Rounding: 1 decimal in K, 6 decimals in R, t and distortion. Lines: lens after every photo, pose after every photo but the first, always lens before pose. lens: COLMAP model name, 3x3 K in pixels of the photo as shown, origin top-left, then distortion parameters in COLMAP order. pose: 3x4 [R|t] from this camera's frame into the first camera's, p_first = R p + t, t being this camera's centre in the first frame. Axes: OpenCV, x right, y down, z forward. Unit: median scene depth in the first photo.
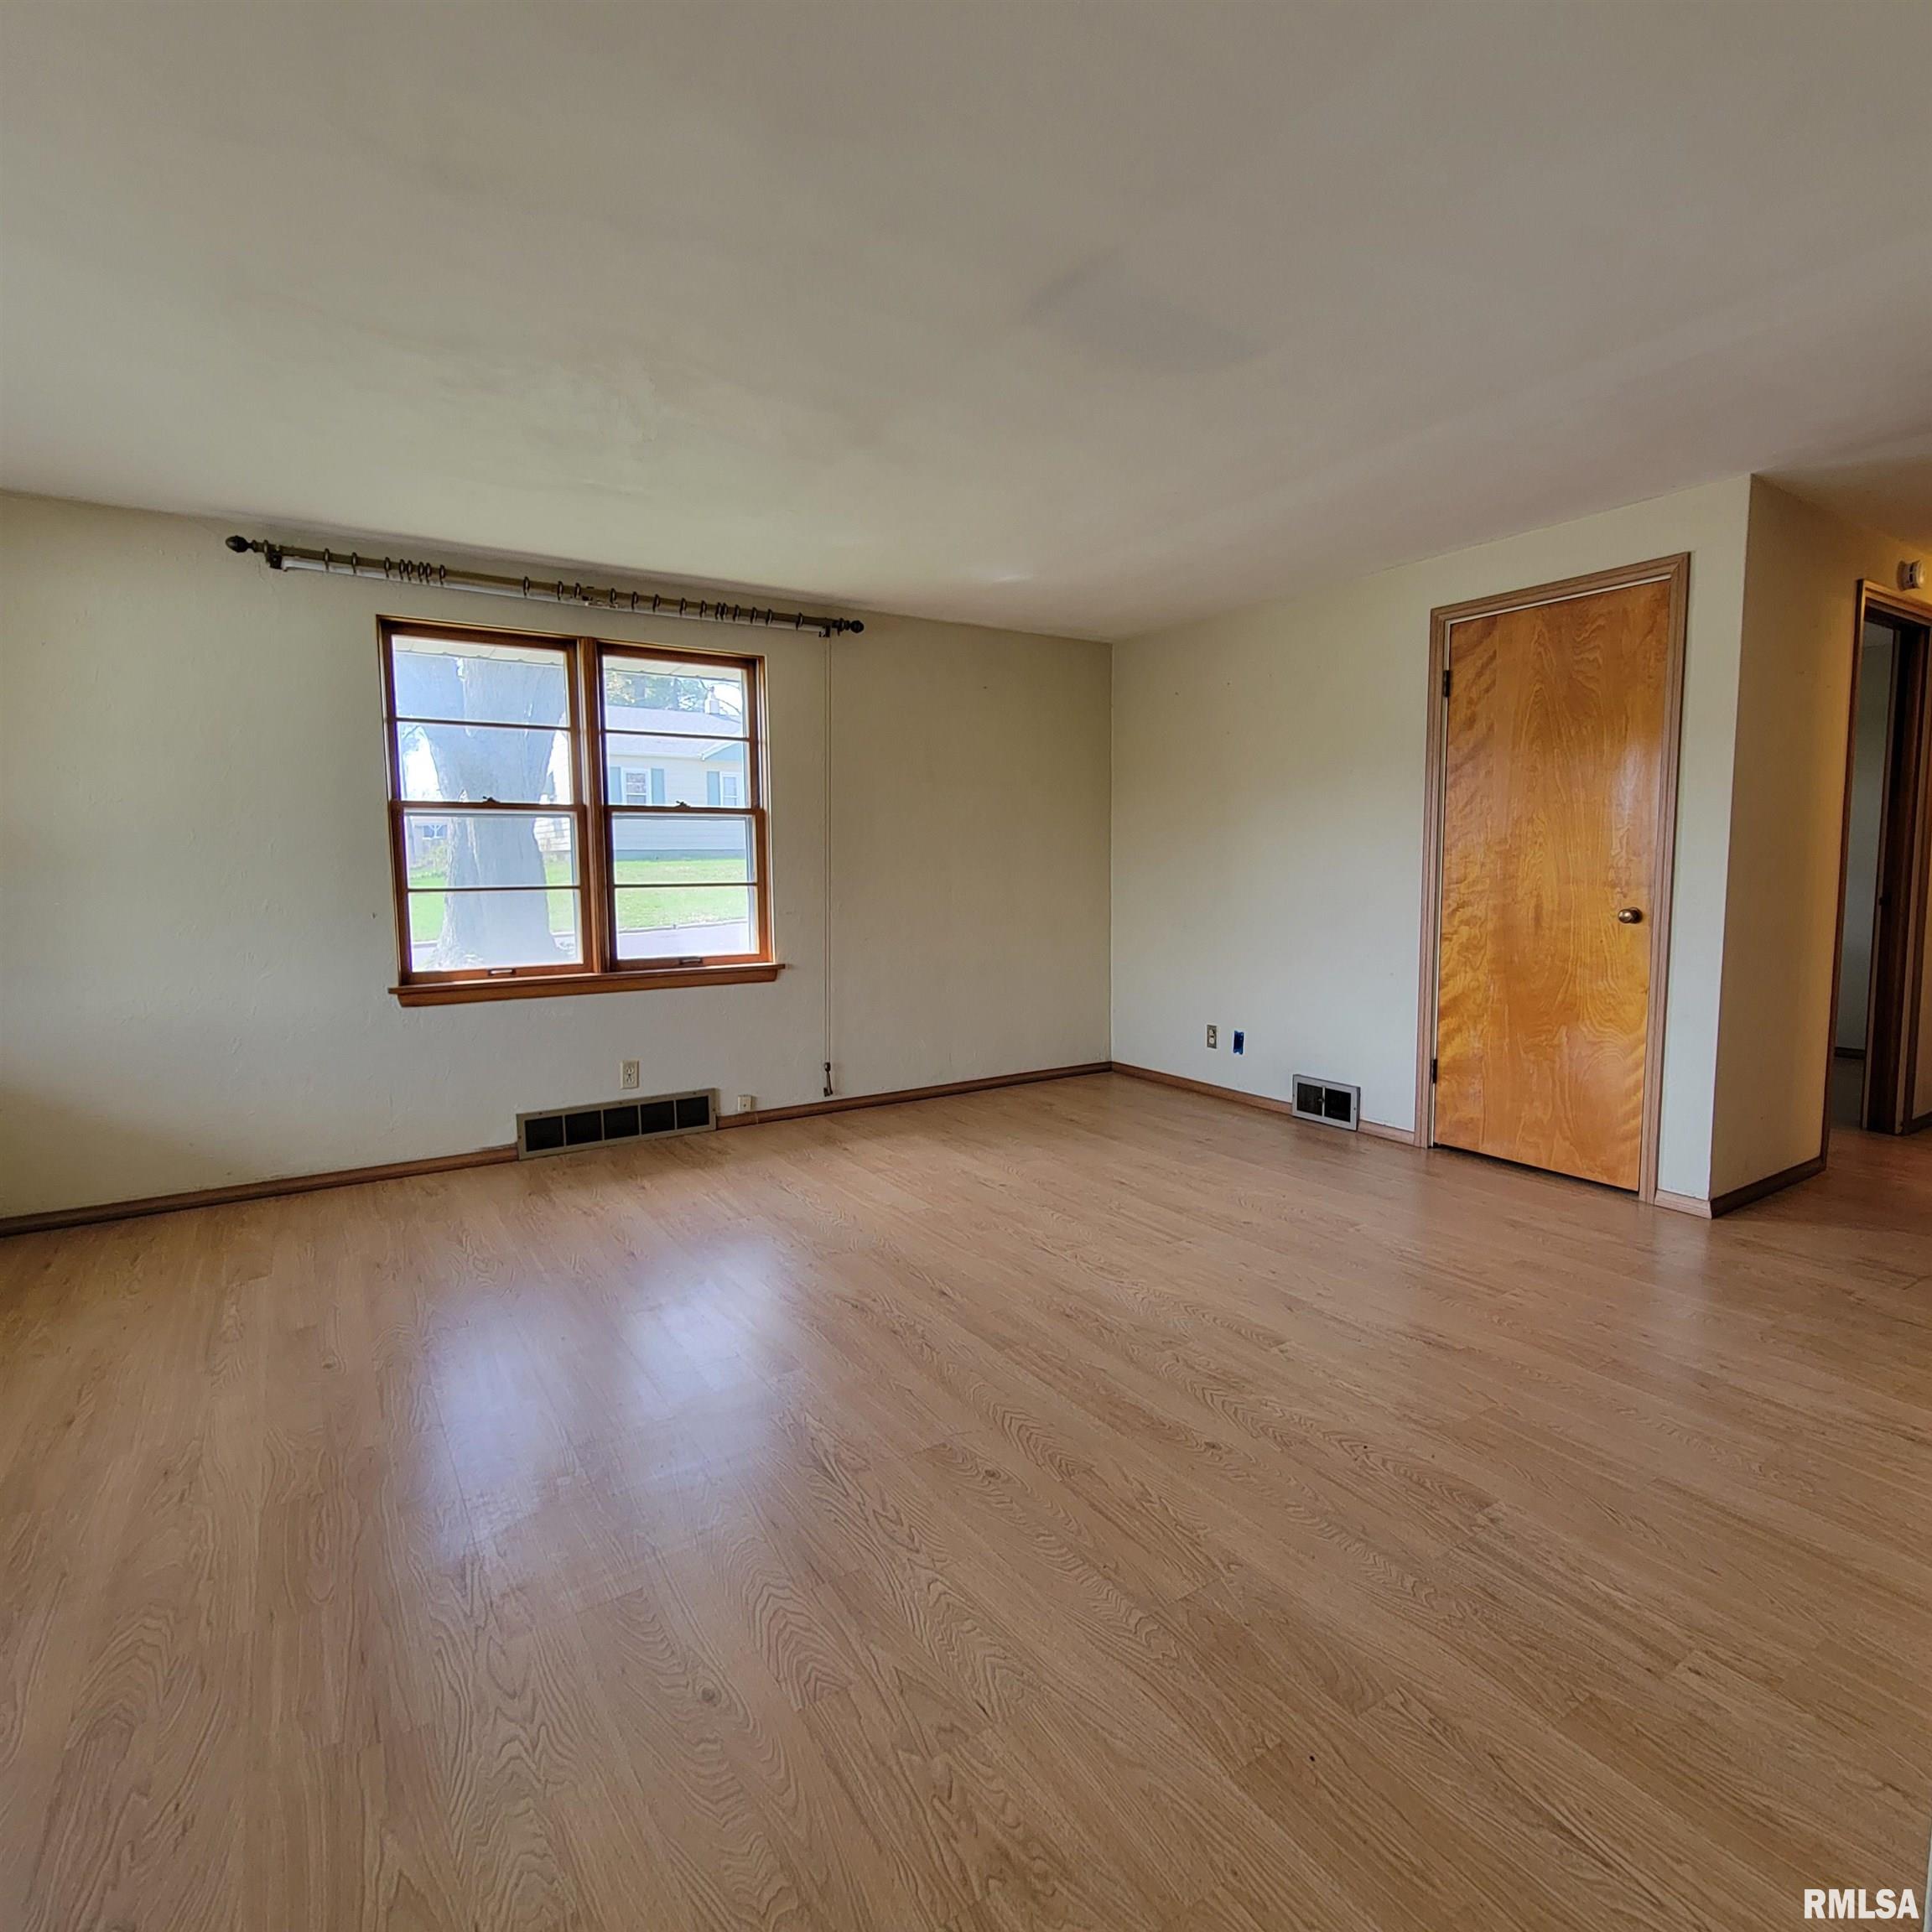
lens RADIAL K [[1052.1, 0, 974.5], [0, 1052.1, 958.6], [0, 0, 1]] dist [-0.003128, -0.001874]
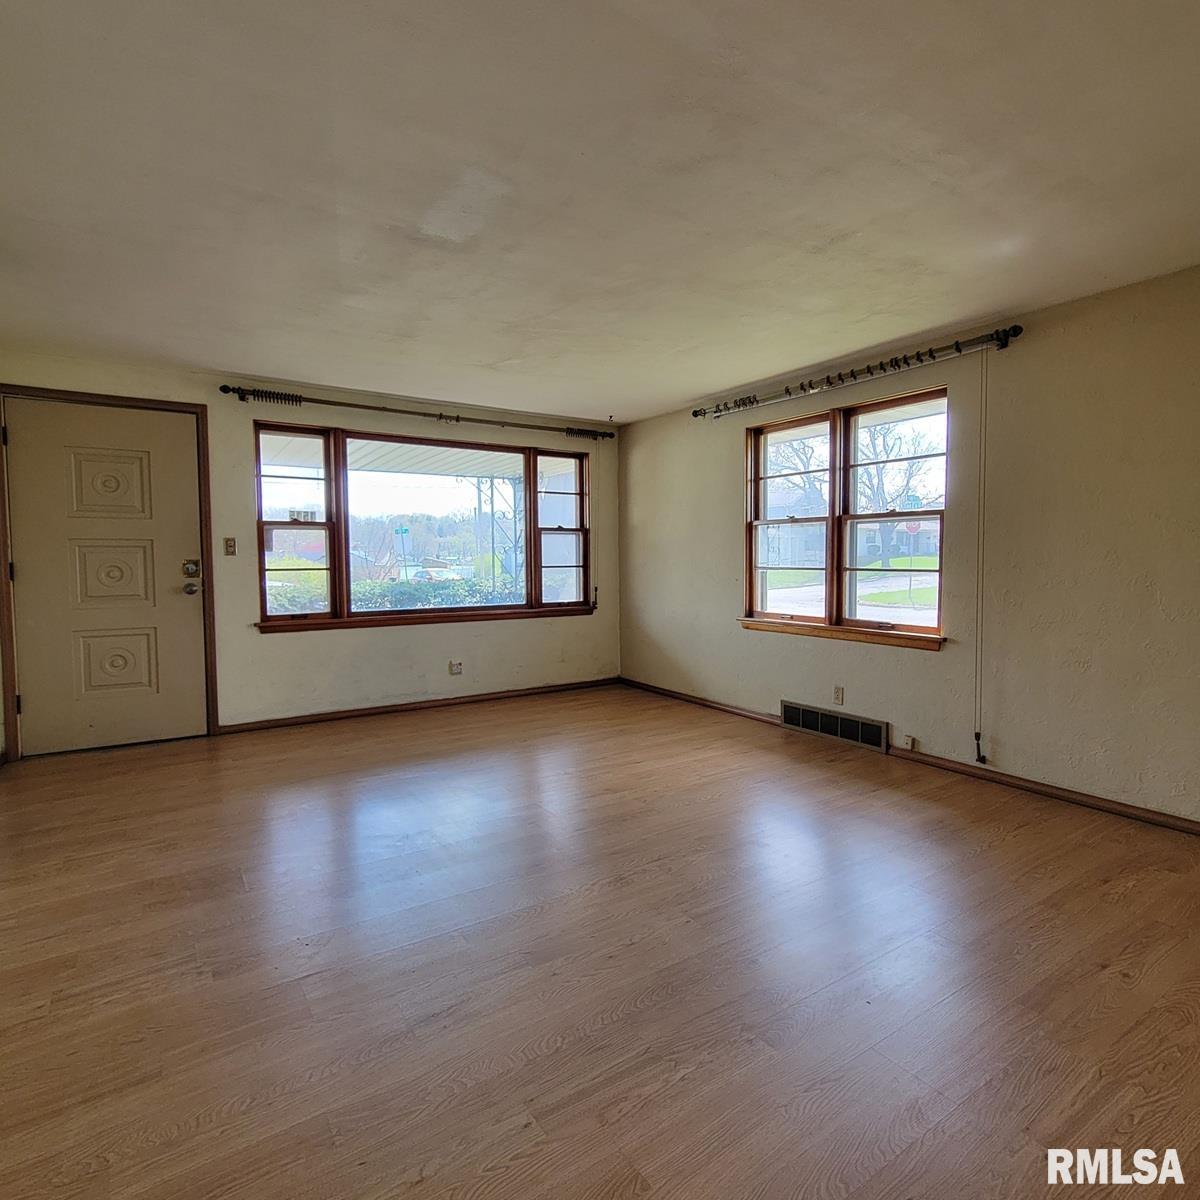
lens RADIAL K [[680.7, 0, 609.4], [0, 680.7, 595.6], [0, 0, 1]] dist [-0.001436, 0.000021]
pose [[0.018285, 0.063881, -0.997790, 0.698484], [-0.083883, 0.994536, 0.062135, -0.071036], [0.996308, 0.082562, 0.023544, 0.720646]]
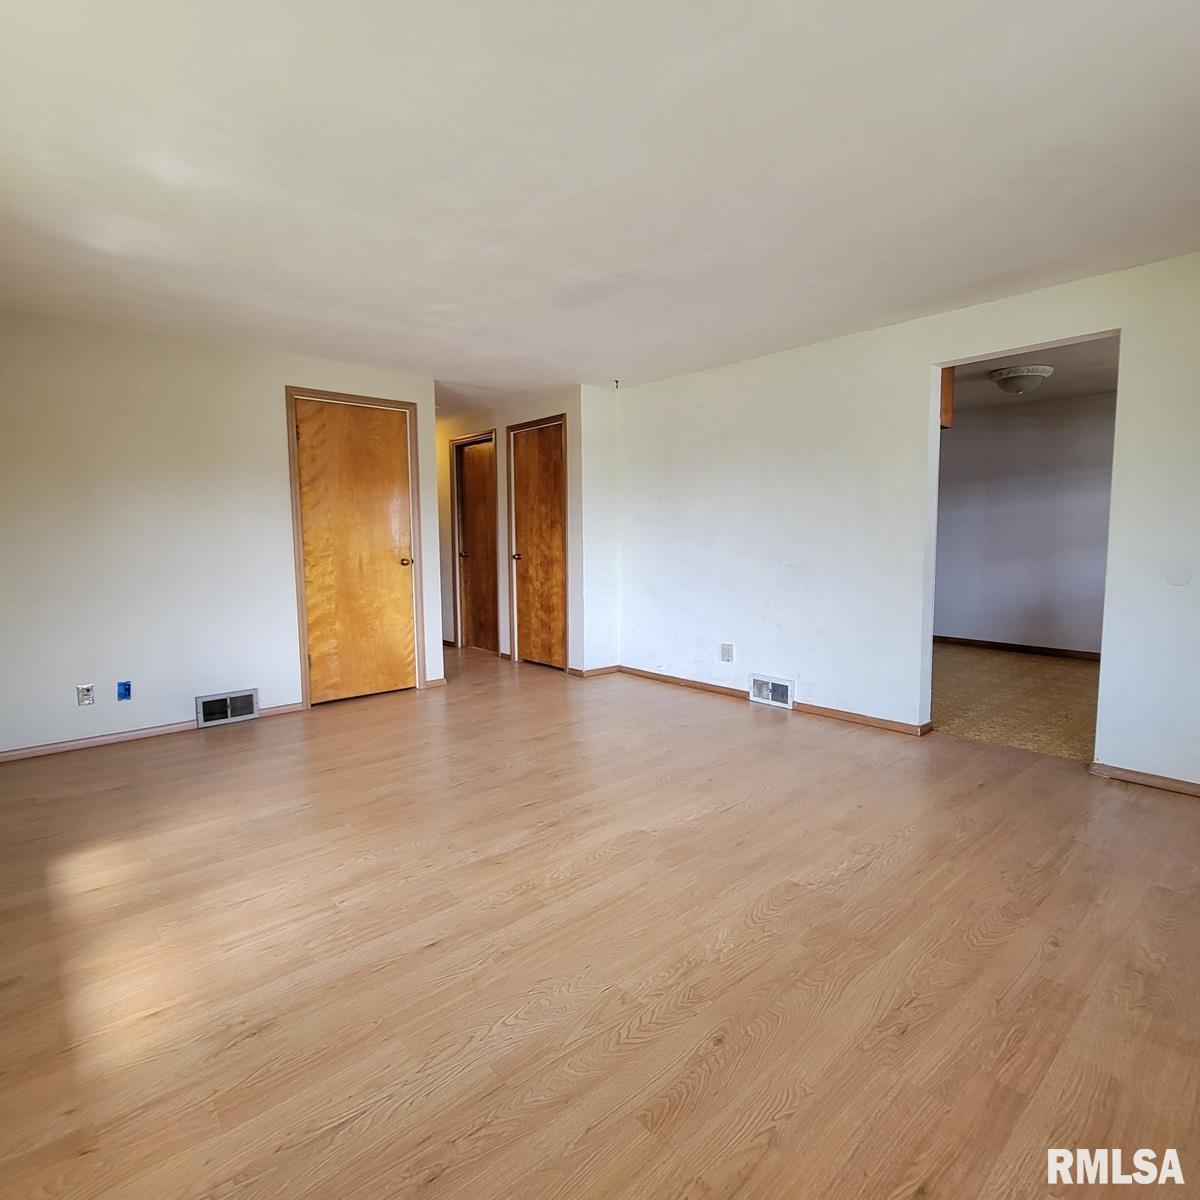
lens RADIAL K [[680.7, 0, 609.4], [0, 680.7, 595.6], [0, 0, 1]] dist [-0.001436, 0.000021]
pose [[-0.166395, -0.081269, 0.982704, -0.752884], [0.100519, 0.990008, 0.098893, -0.062014], [-0.980922, 0.115235, -0.156563, 0.728086]]
